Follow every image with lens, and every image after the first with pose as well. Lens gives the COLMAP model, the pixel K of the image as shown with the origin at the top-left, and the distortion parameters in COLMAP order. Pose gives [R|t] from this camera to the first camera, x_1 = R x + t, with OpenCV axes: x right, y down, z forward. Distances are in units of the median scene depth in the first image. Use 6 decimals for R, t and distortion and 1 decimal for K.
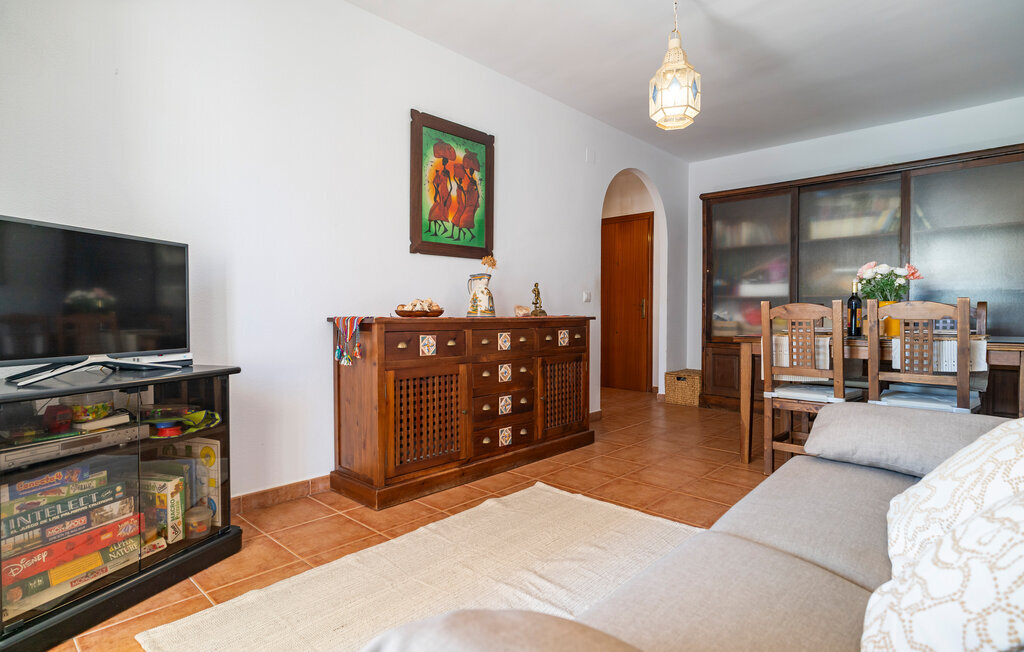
lens RADIAL K [[534.3, 0, 513.5], [0, 534.3, 323.1], [0, 0, 1]] dist [-0.001925, -0.000415]
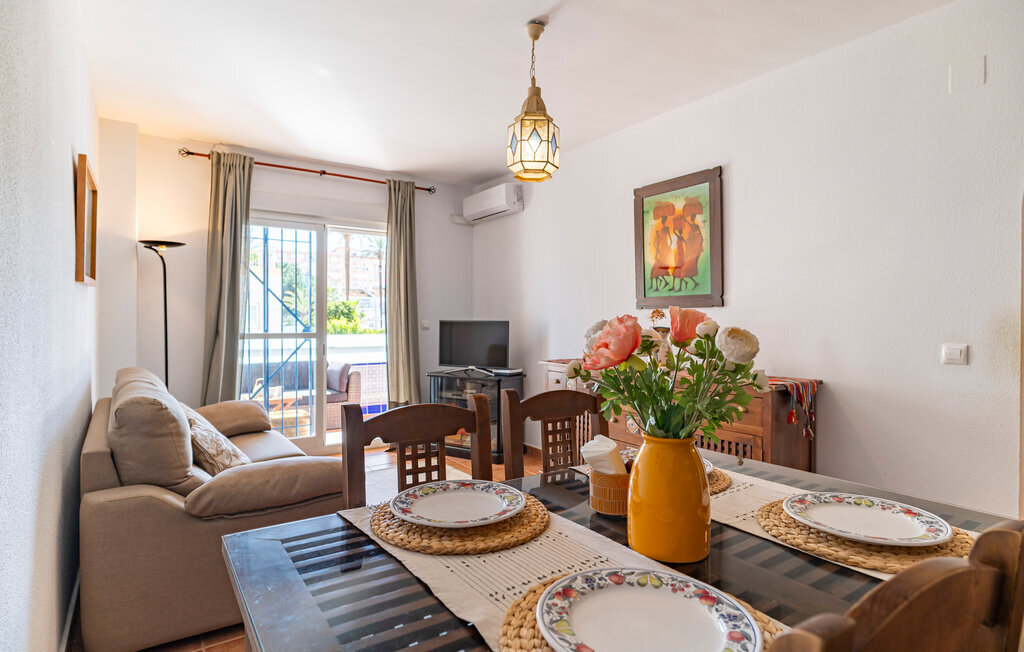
lens RADIAL K [[534.3, 0, 513.5], [0, 534.3, 323.1], [0, 0, 1]] dist [-0.001925, -0.000415]
pose [[-0.215498, 0.002396, -0.976501, 0.955933], [-0.026990, 0.999600, 0.008409, -0.097165], [0.976131, 0.028168, -0.215347, 0.929320]]
